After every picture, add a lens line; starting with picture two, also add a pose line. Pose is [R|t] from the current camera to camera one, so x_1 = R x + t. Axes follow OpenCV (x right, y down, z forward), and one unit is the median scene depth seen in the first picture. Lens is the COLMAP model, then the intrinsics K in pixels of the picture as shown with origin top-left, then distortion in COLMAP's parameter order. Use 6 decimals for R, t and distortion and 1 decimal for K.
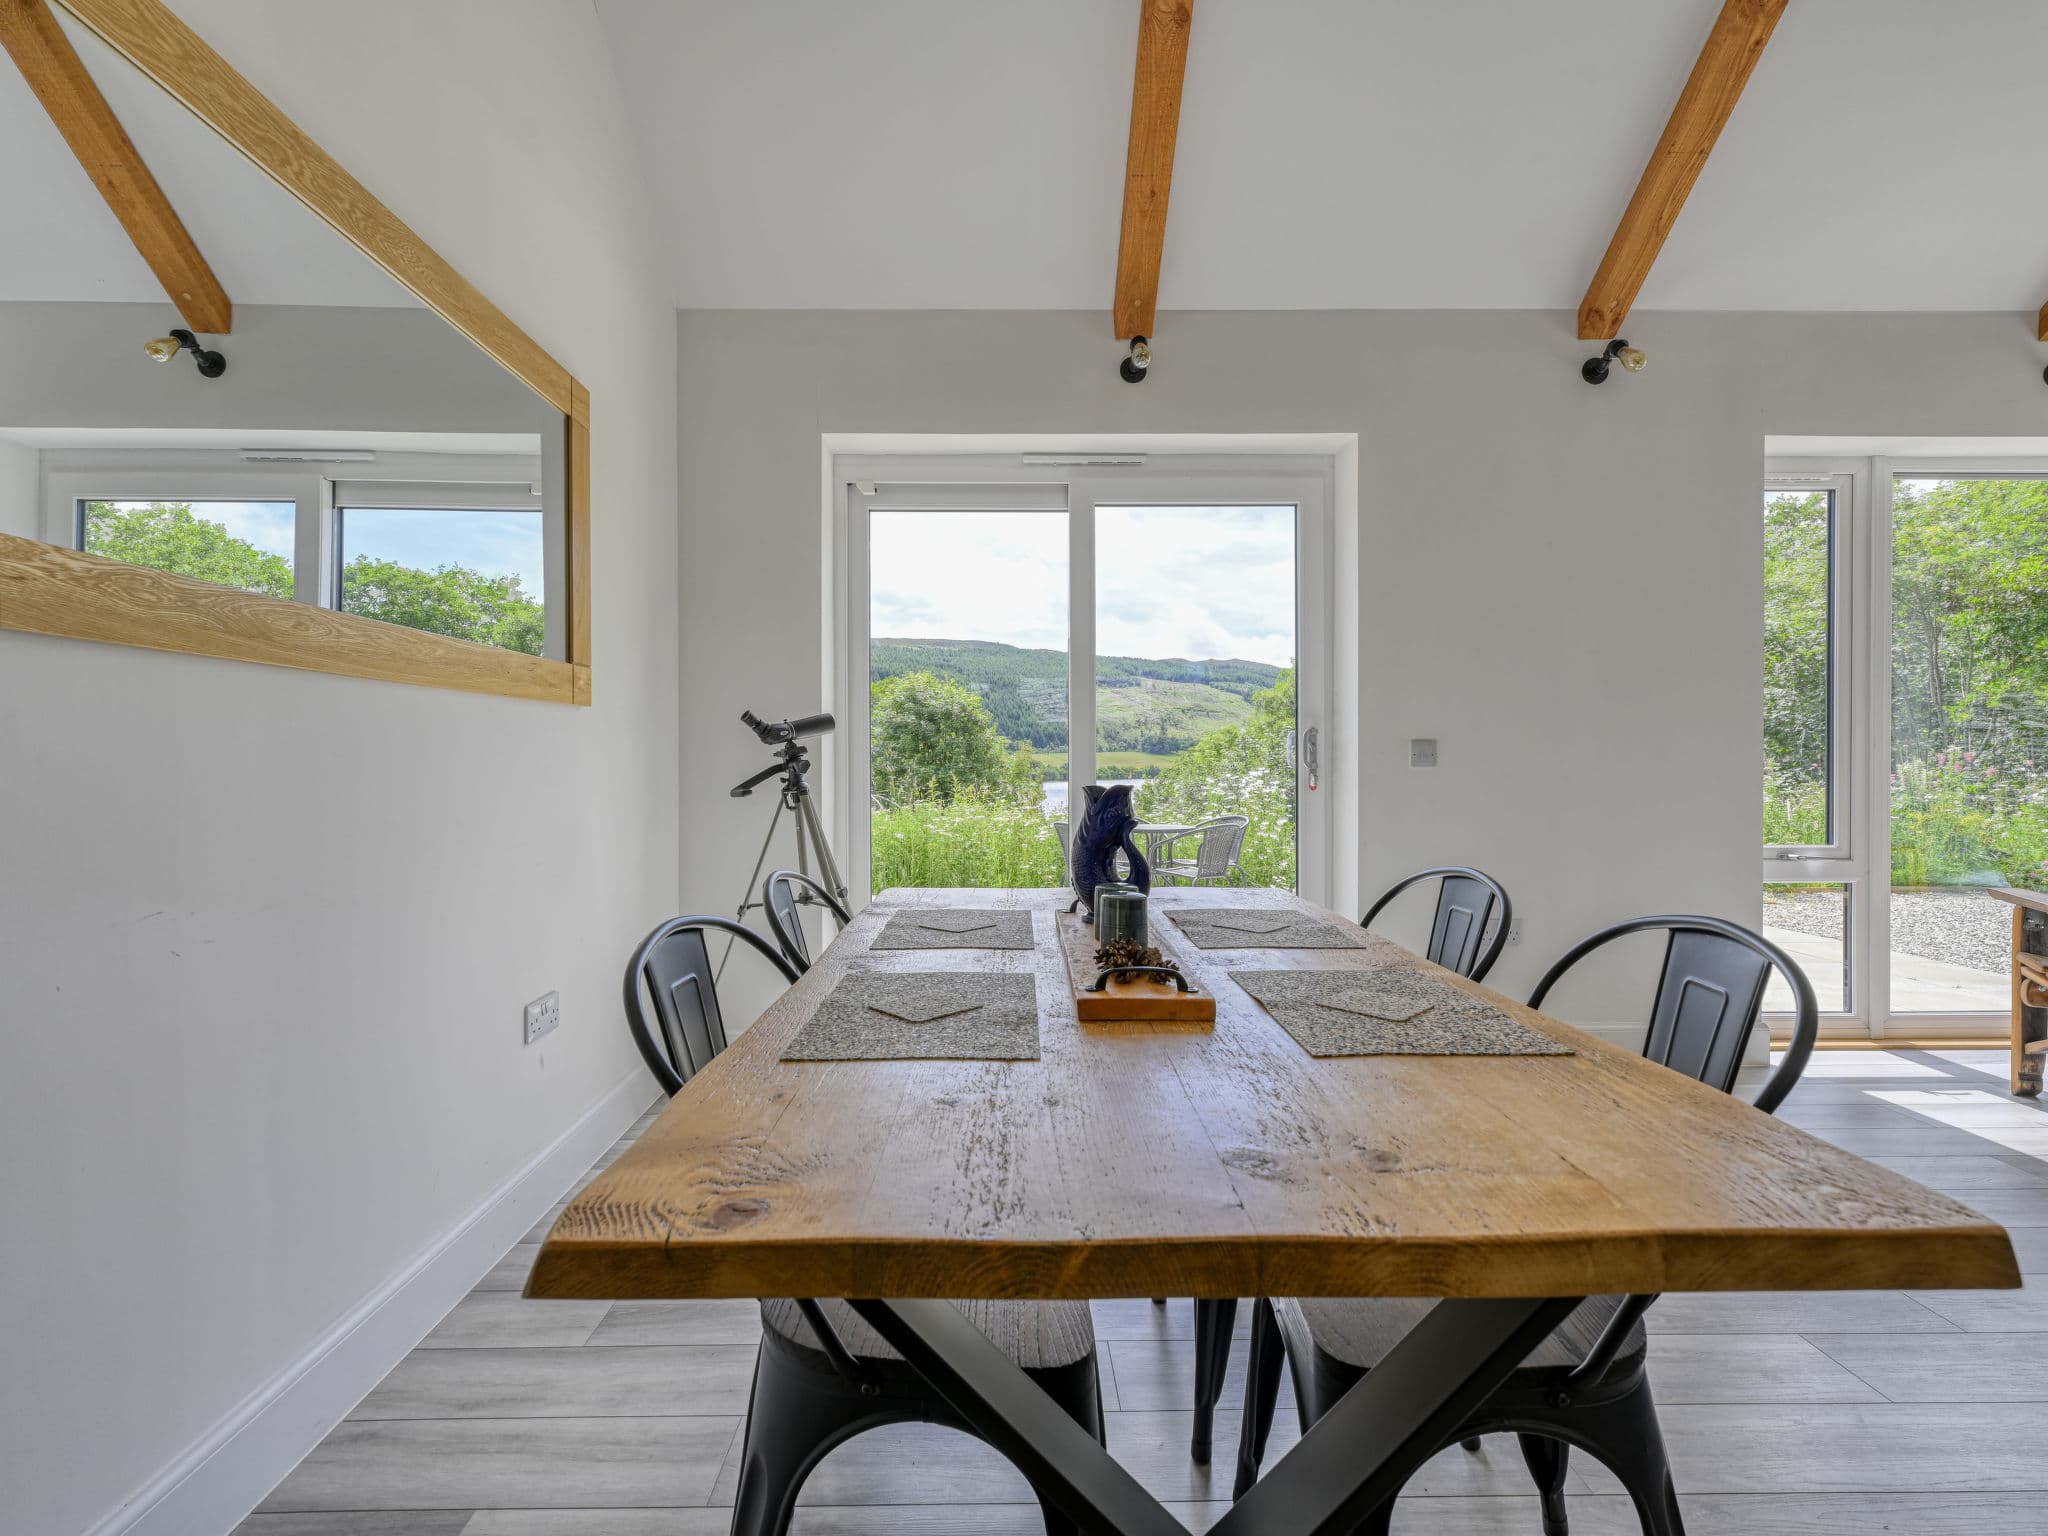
lens RADIAL K [[978.0, 0, 1060.4], [0, 978.0, 755.9], [0, 0, 1]] dist [0.003781, -0.000063]
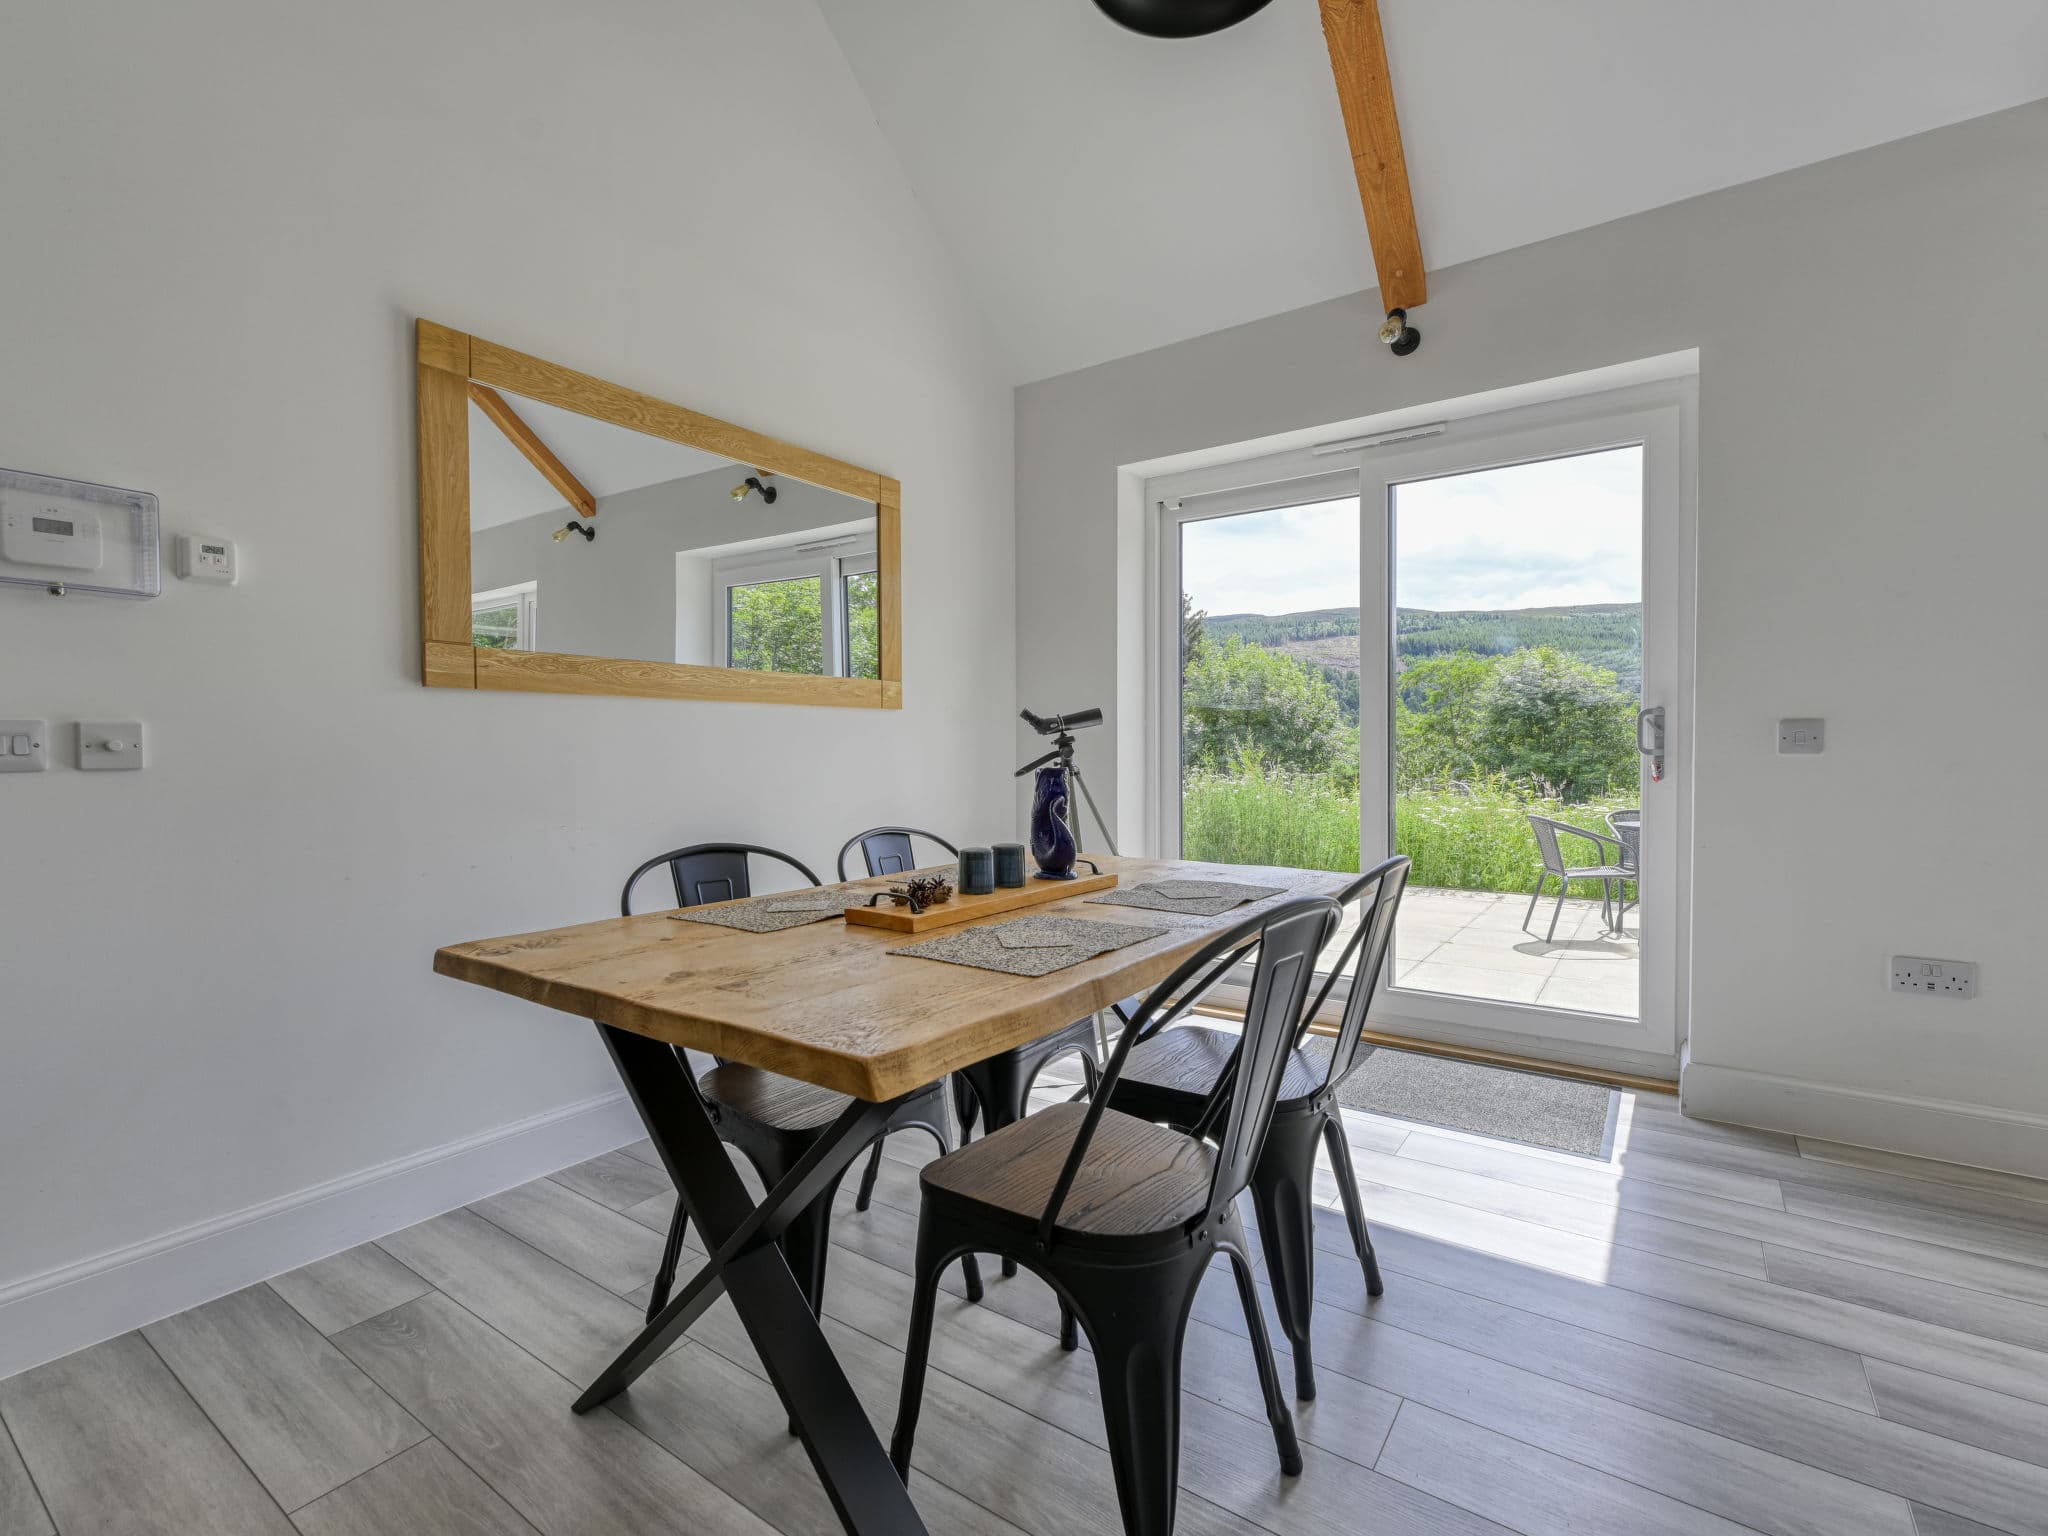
lens RADIAL K [[949.9, 0, 984.0], [0, 949.9, 764.3], [0, 0, 1]] dist [-0.003110, 0.000183]
pose [[0.798503, 0.005599, -0.601965, 0.319666], [0.007631, 0.999782, 0.019422, 0.001287], [0.601943, -0.020102, 0.798286, -0.005630]]
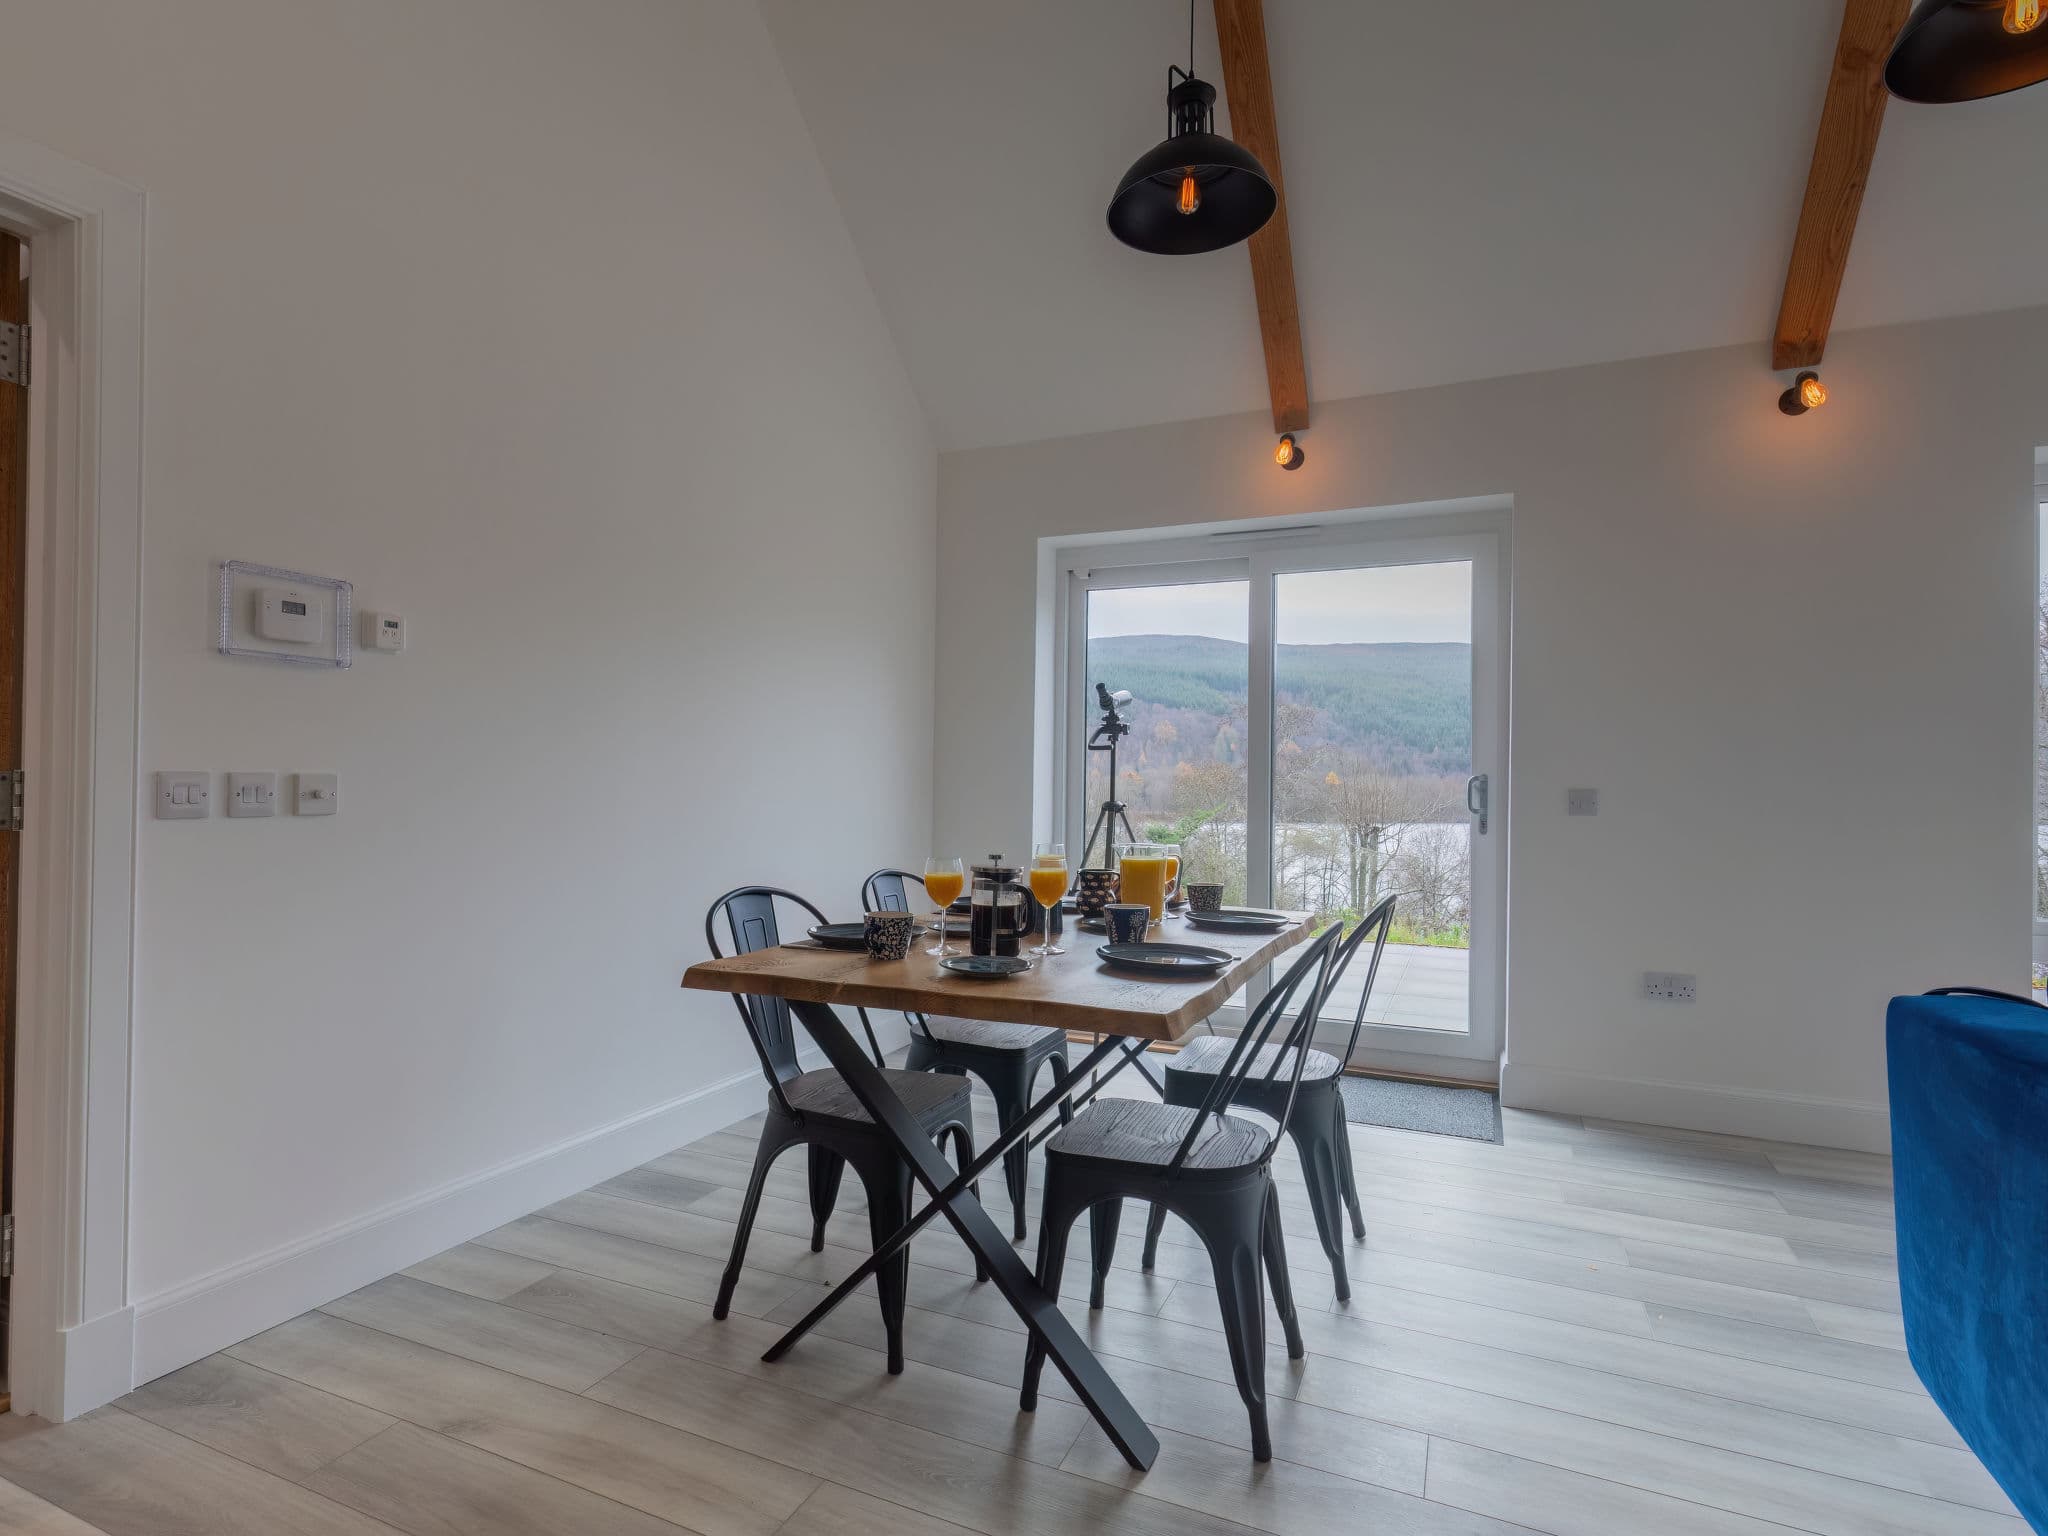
lens RADIAL K [[1089.6, 0, 988.8], [0, 1089.6, 754.2], [0, 0, 1]] dist [0.006309, -0.000731]
pose [[0.906055, 0.004248, -0.423138, 0.304923], [-0.015260, 0.999627, -0.022640, -0.016806], [0.422884, 0.026970, 0.905782, -0.298406]]
